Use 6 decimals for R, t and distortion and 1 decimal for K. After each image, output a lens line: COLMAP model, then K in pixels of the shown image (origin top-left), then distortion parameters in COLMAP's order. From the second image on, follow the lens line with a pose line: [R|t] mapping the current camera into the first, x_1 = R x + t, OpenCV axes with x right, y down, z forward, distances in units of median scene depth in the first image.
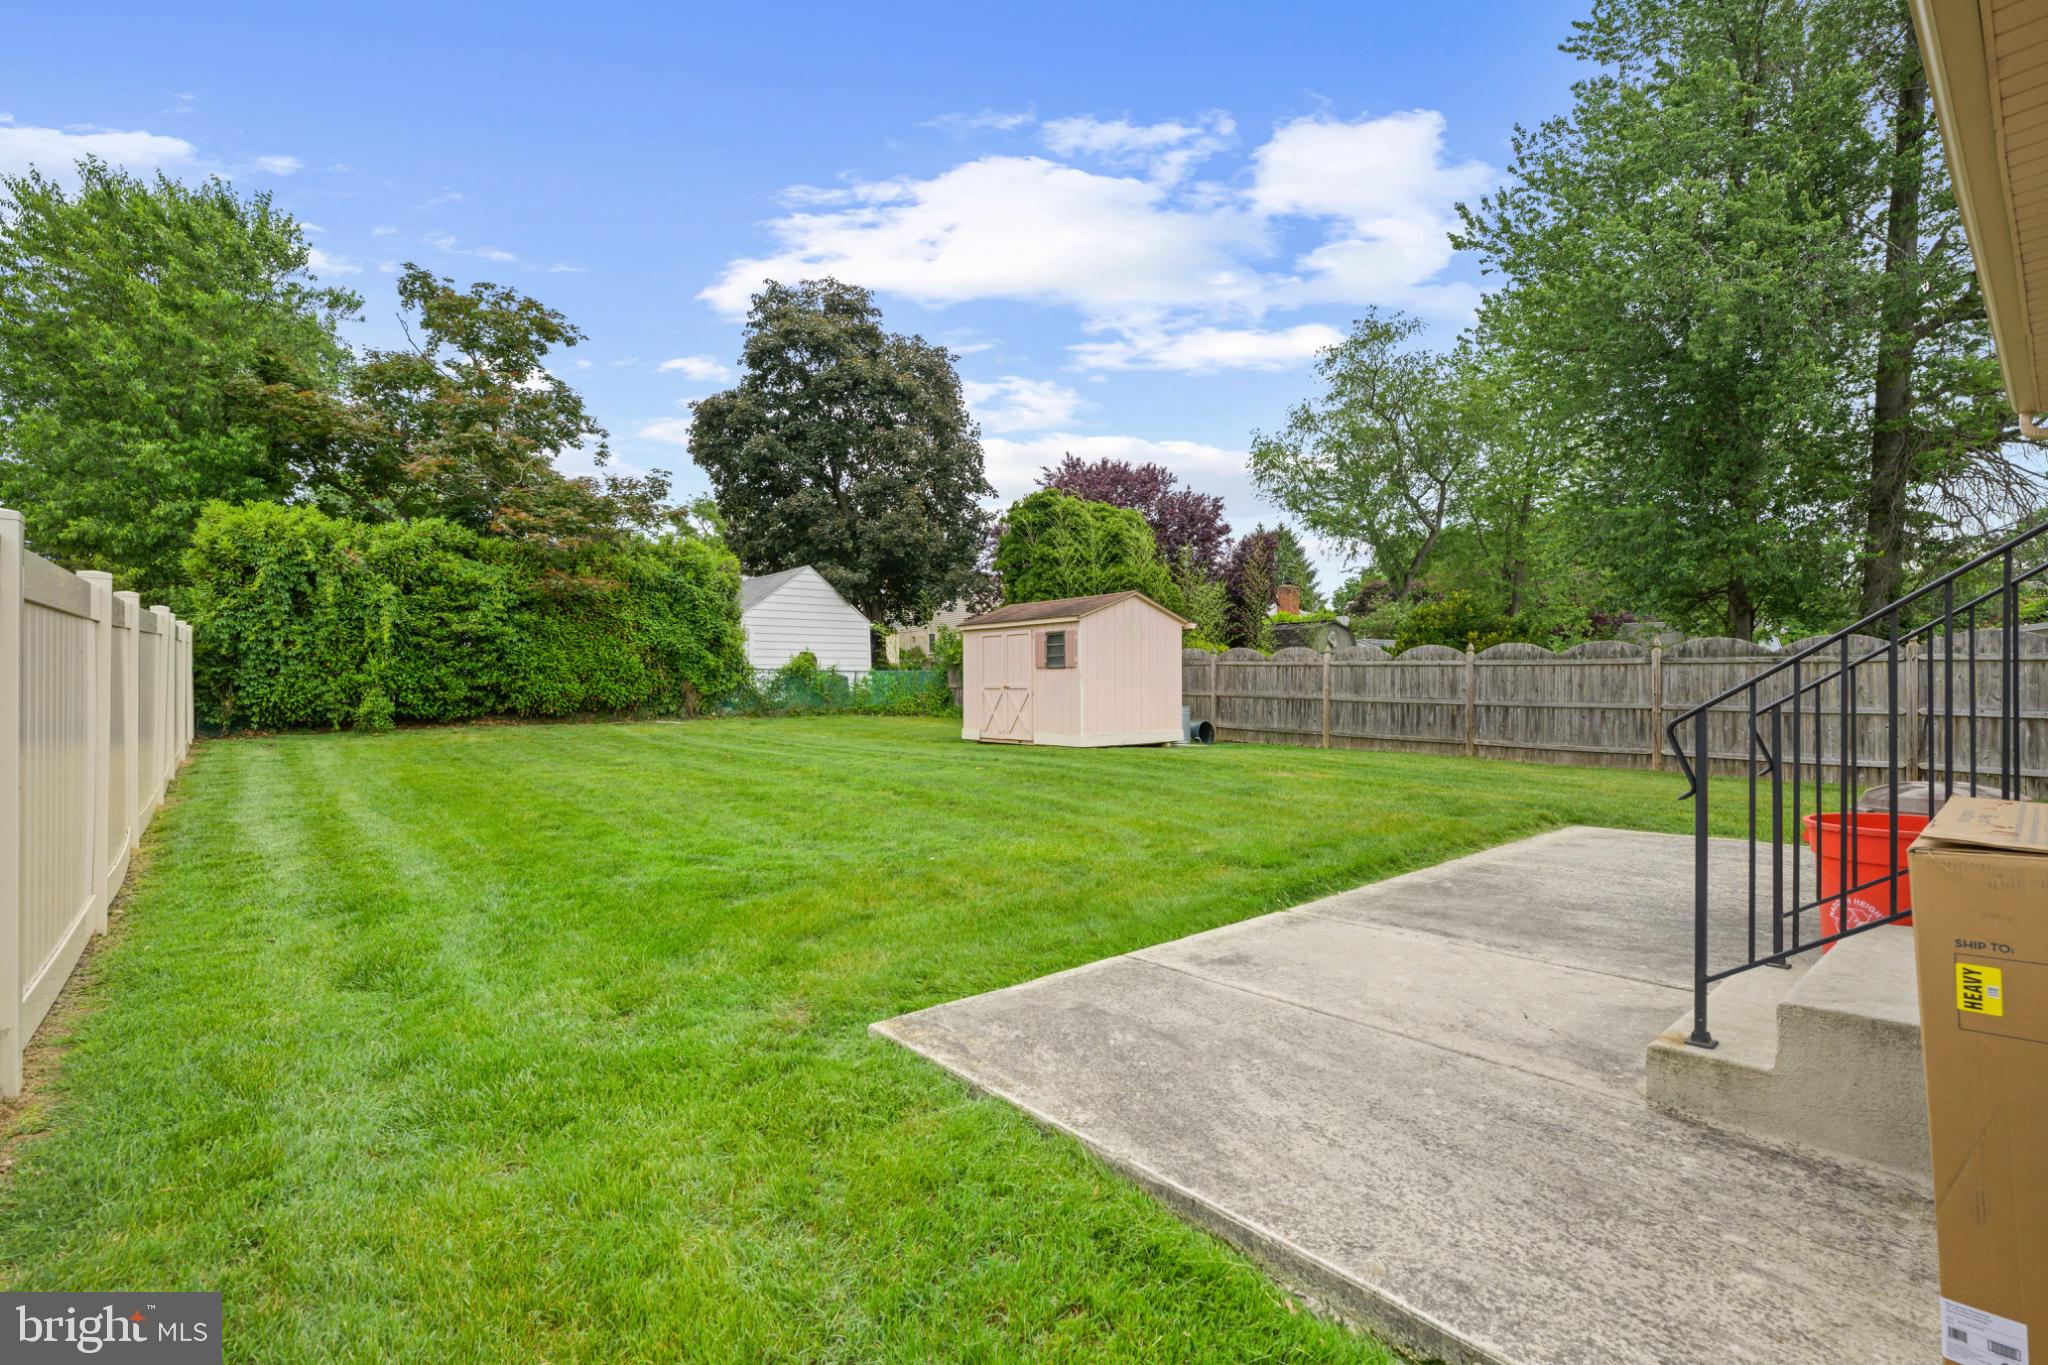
lens RADIAL K [[906.9, 0, 1024.5], [0, 906.9, 679.9], [0, 0, 1]] dist [0.000959, -0.000775]
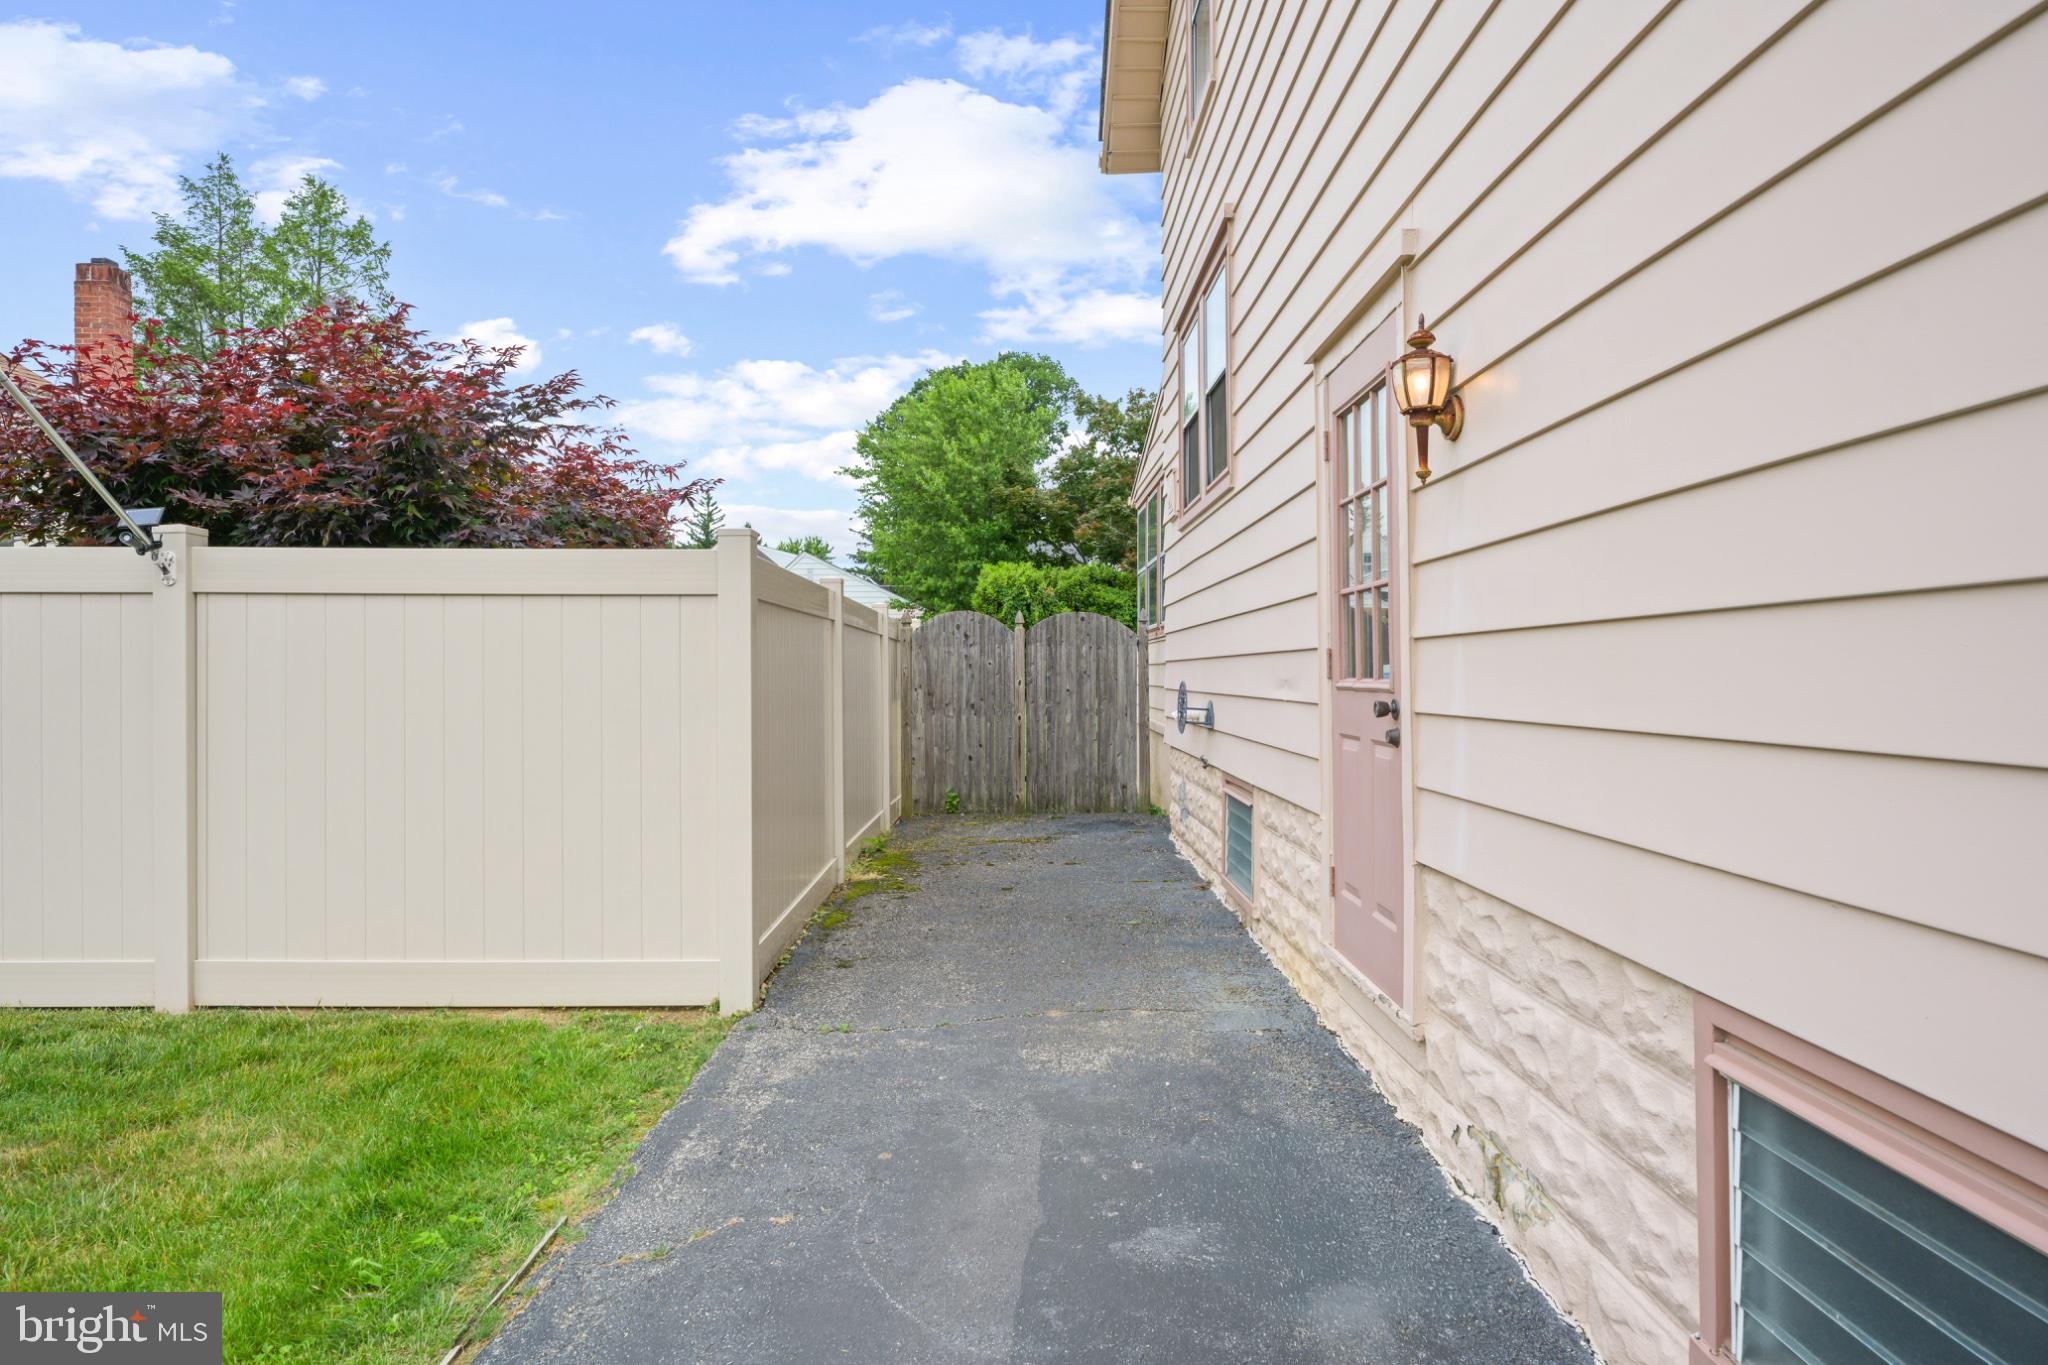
lens RADIAL K [[1160.8, 0, 1024.0], [0, 1160.8, 675.4], [0, 0, 1]] dist [-0.003666, 0.000235]
pose [[0.767894, -0.012174, -0.640461, 0.525661], [0.011705, 0.999919, -0.004973, 0.022940], [0.640470, -0.003678, 0.767975, -0.592870]]
